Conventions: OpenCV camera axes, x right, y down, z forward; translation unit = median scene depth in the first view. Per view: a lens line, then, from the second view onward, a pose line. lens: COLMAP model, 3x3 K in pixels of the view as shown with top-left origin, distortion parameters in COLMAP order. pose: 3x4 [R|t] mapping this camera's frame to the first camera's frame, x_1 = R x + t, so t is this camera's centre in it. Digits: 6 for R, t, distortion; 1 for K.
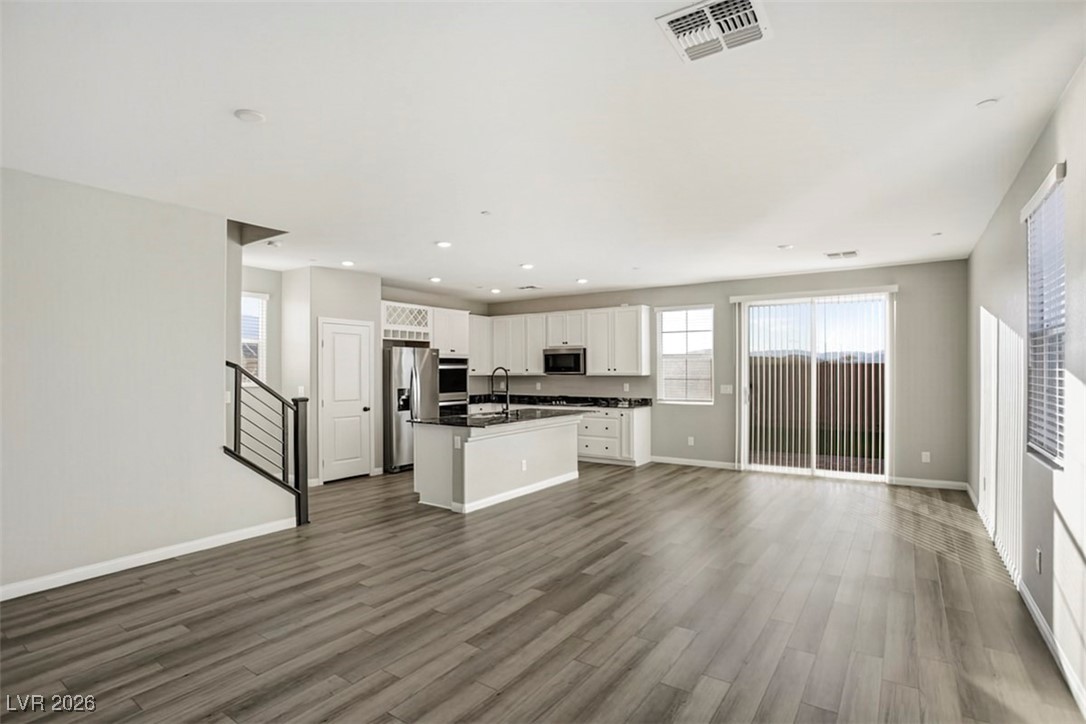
lens RADIAL K [[537.3, 0, 543.8], [0, 537.3, 375.6], [0, 0, 1]] dist [-0.071116, 0.030435]
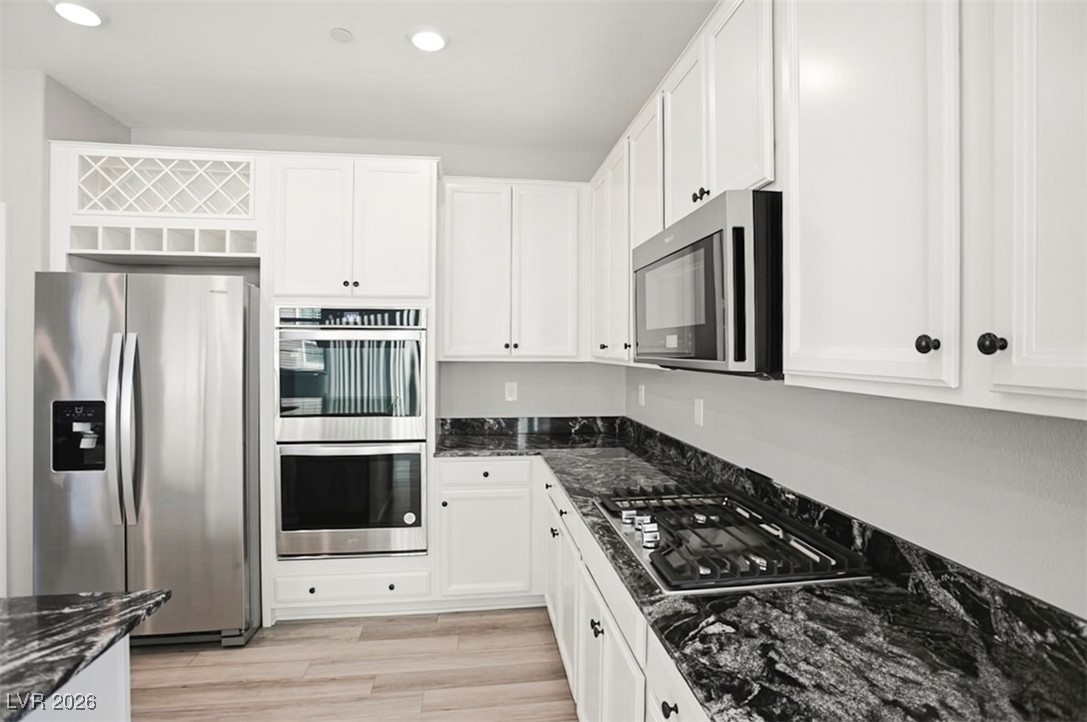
lens RADIAL K [[542.8, 0, 553.8], [0, 542.8, 349.9], [0, 0, 1]] dist [-0.070471, 0.028156]
pose [[0.686082, 0.008992, -0.727469, 0.149246], [-0.013017, 0.999915, 0.000084, -0.009470], [0.727408, 0.009412, 0.686140, 0.917824]]
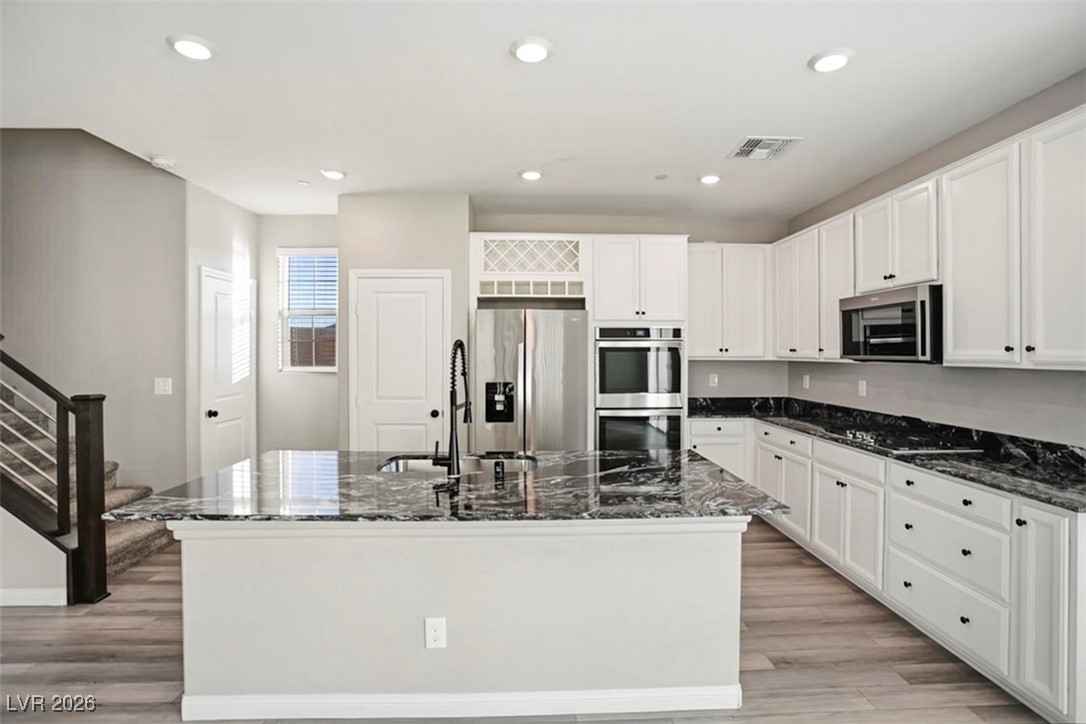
lens RADIAL K [[532.9, 0, 547.3], [0, 532.9, 355.1], [0, 0, 1]] dist [-0.067492, 0.029113]
pose [[0.599422, 0.008047, -0.800393, 0.202082], [-0.008399, 0.999958, 0.003763, -0.006807], [0.800389, 0.004467, 0.599464, 0.650222]]
